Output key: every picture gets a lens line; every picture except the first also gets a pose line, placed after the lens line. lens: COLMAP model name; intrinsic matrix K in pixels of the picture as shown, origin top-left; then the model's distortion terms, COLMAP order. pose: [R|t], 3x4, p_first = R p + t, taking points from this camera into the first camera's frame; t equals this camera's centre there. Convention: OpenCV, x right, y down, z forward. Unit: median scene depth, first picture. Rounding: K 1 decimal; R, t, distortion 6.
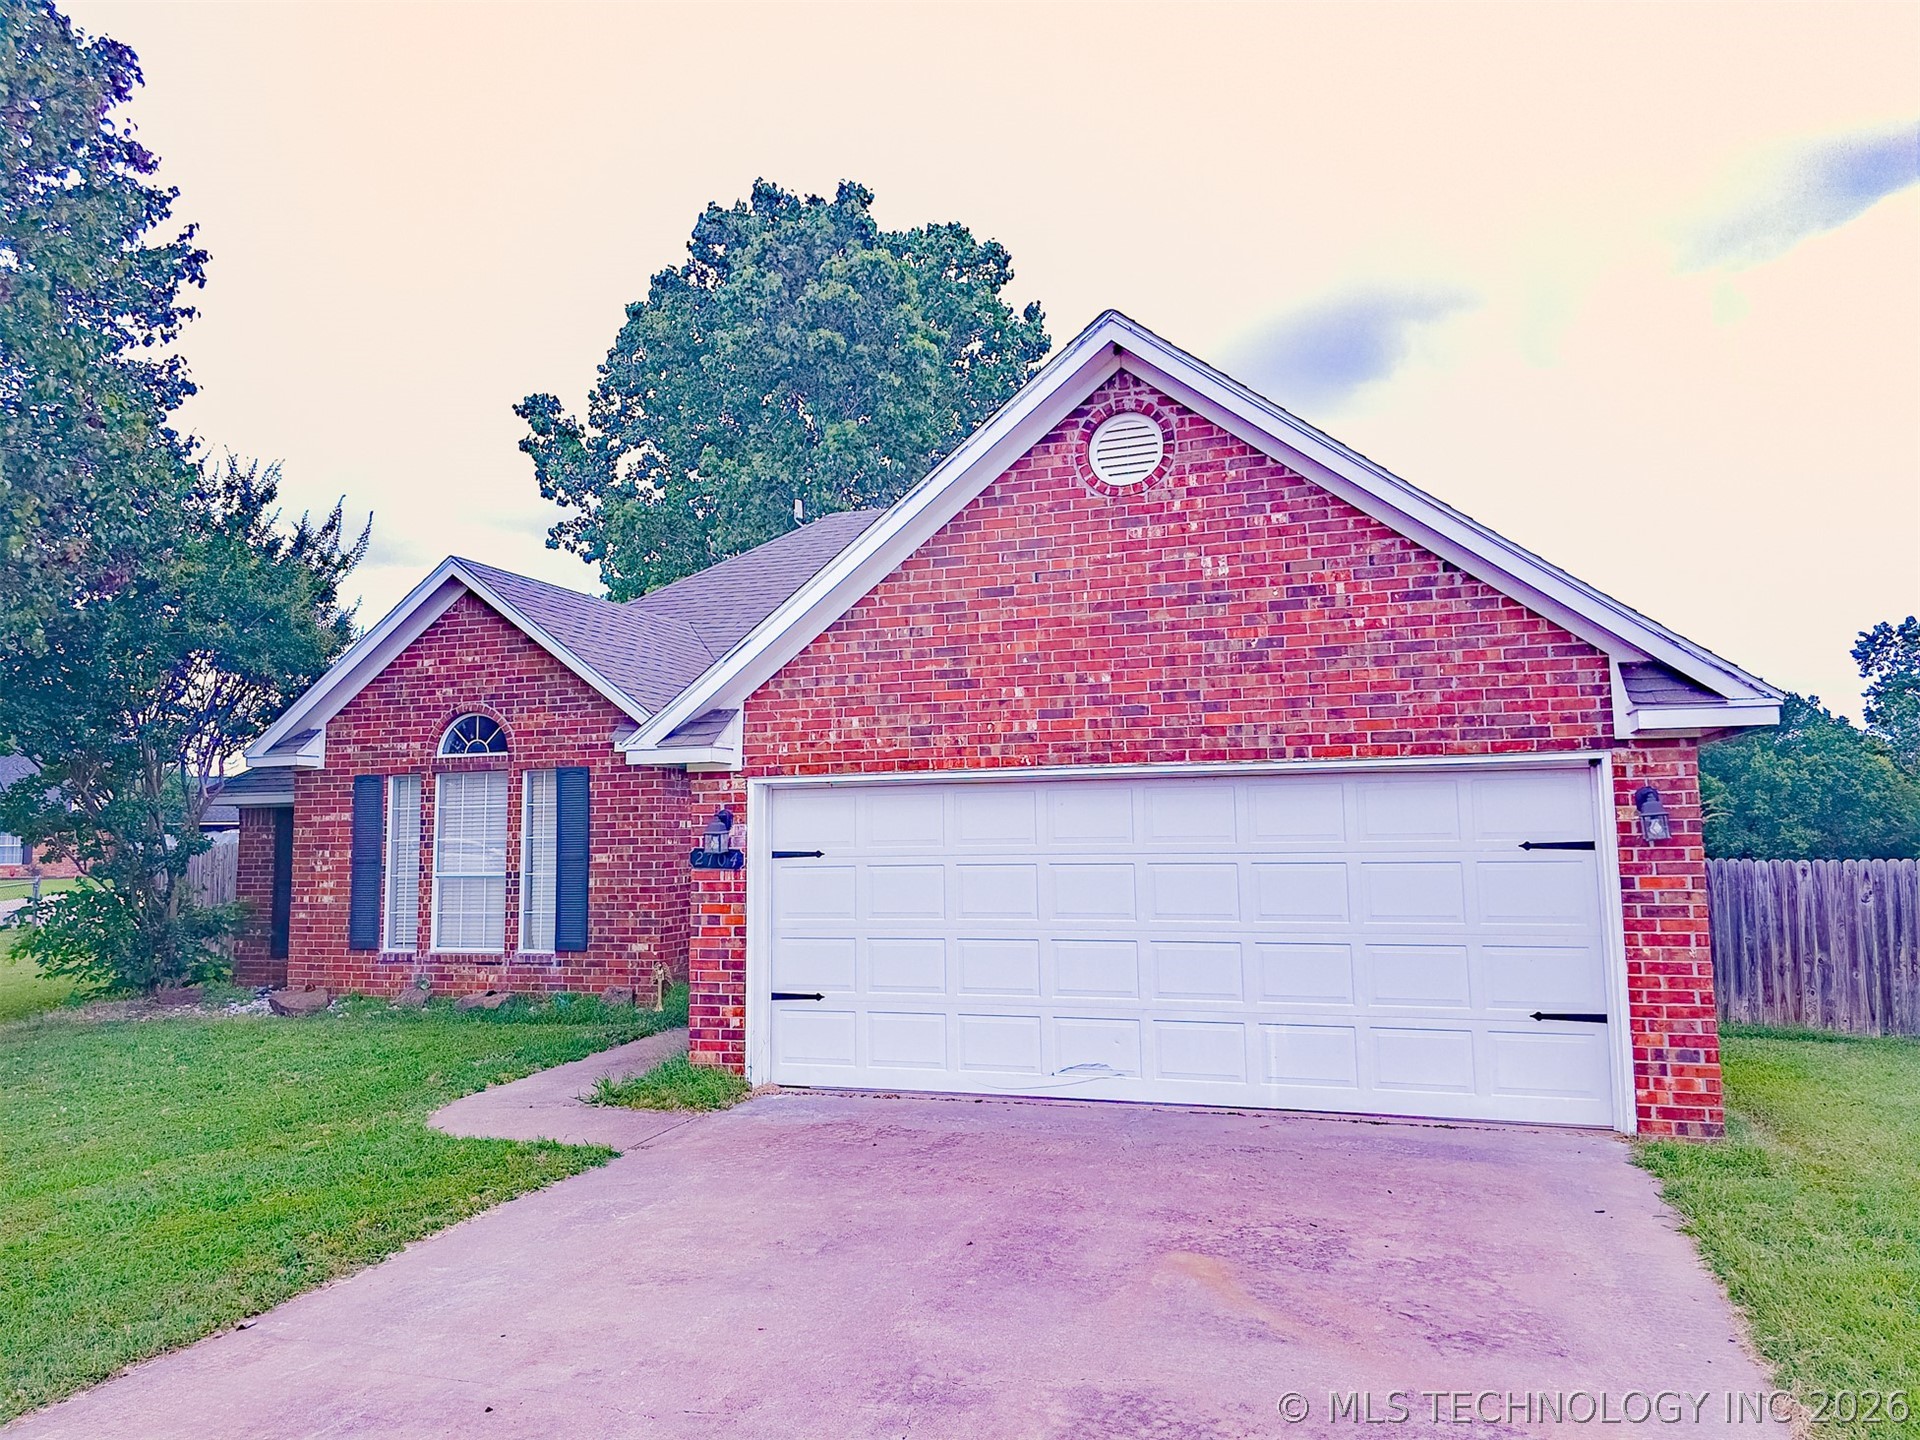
lens RADIAL K [[1311.7, 0, 954.6], [0, 1311.7, 689.8], [0, 0, 1]] dist [0.060131, -0.061443]
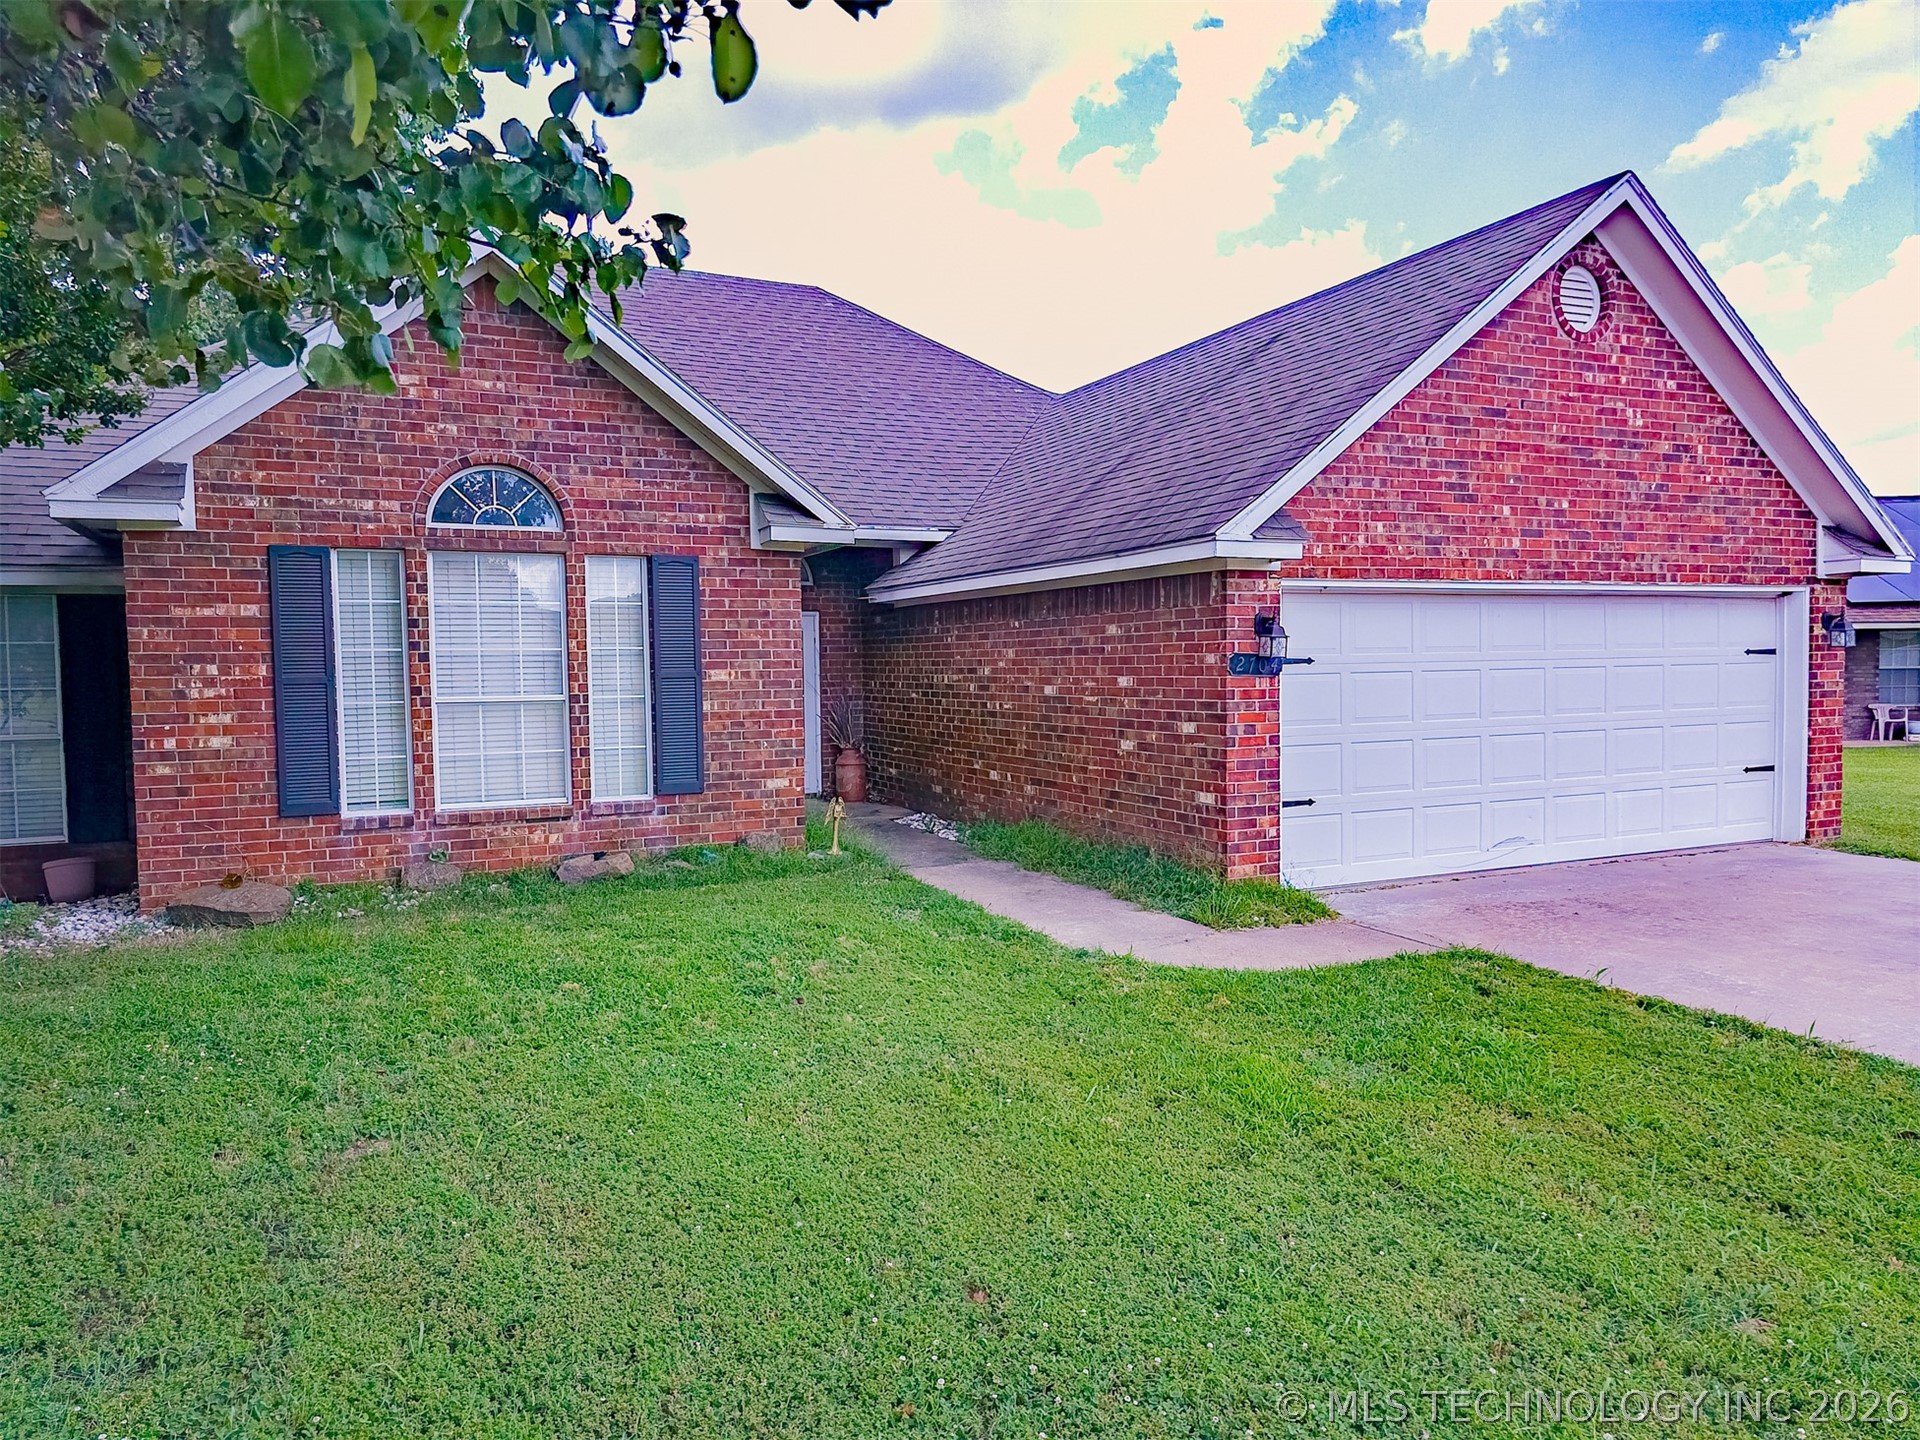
lens RADIAL K [[1311.7, 0, 965.9], [0, 1311.7, 724.6], [0, 0, 1]] dist [0.060131, -0.061443]
pose [[0.721754, -0.026423, 0.691645, -0.703997], [-0.072325, 0.990921, 0.113331, 0.058141], [-0.688361, -0.131820, 0.713290, 0.341786]]
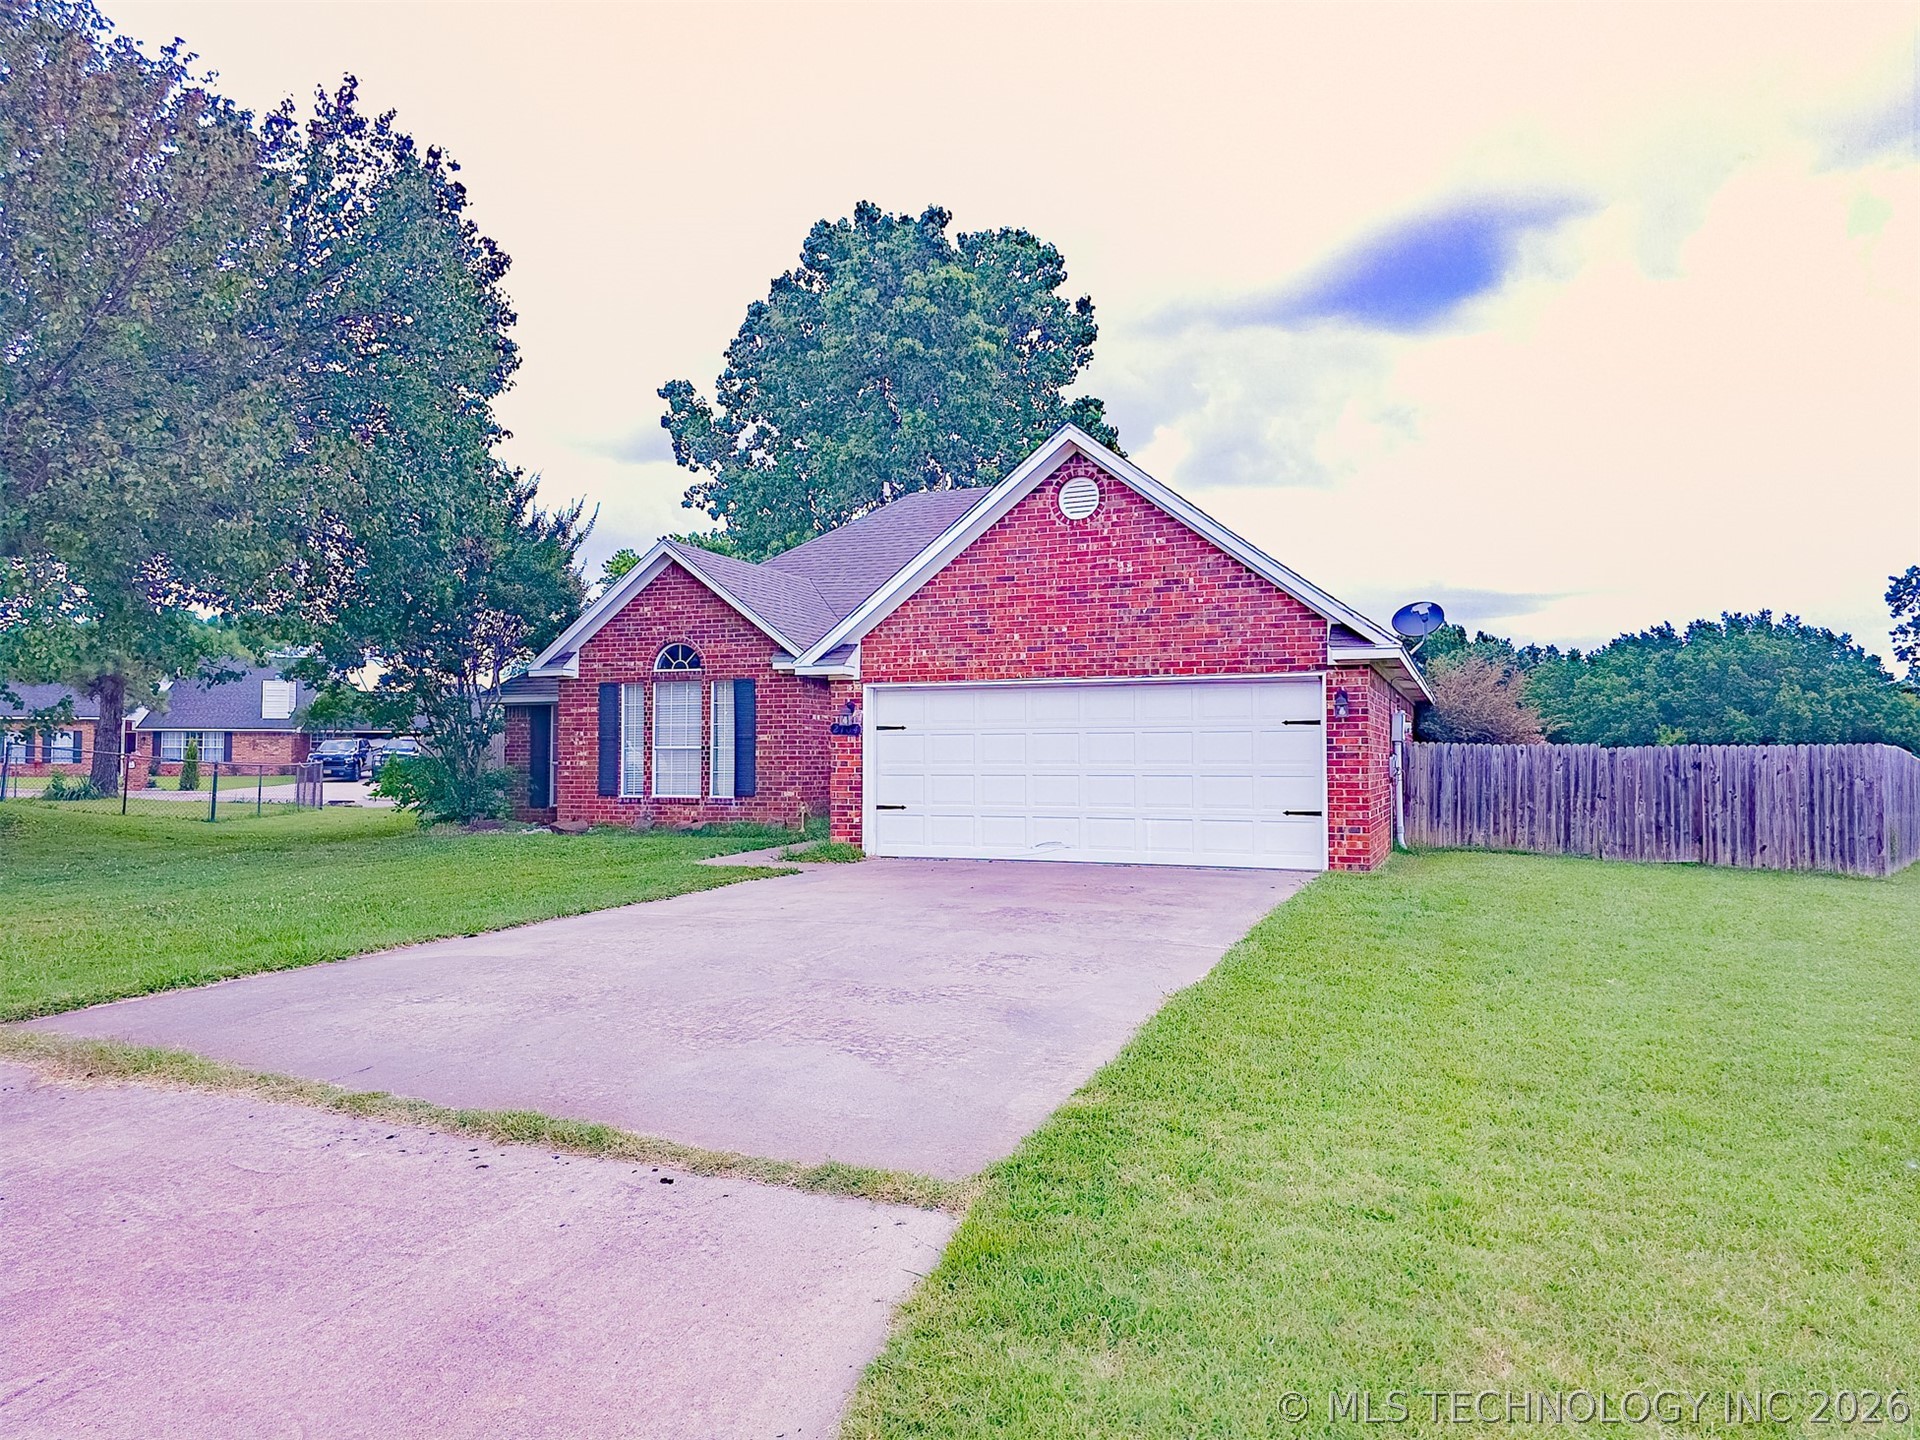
lens RADIAL K [[1311.7, 0, 960.5], [0, 1311.7, 701.2], [0, 0, 1]] dist [0.060131, -0.061443]
pose [[0.998334, 0.012839, -0.056249, 0.050308], [-0.009309, 0.997997, 0.062565, -0.014021], [0.056940, -0.061937, 0.996455, -0.525794]]
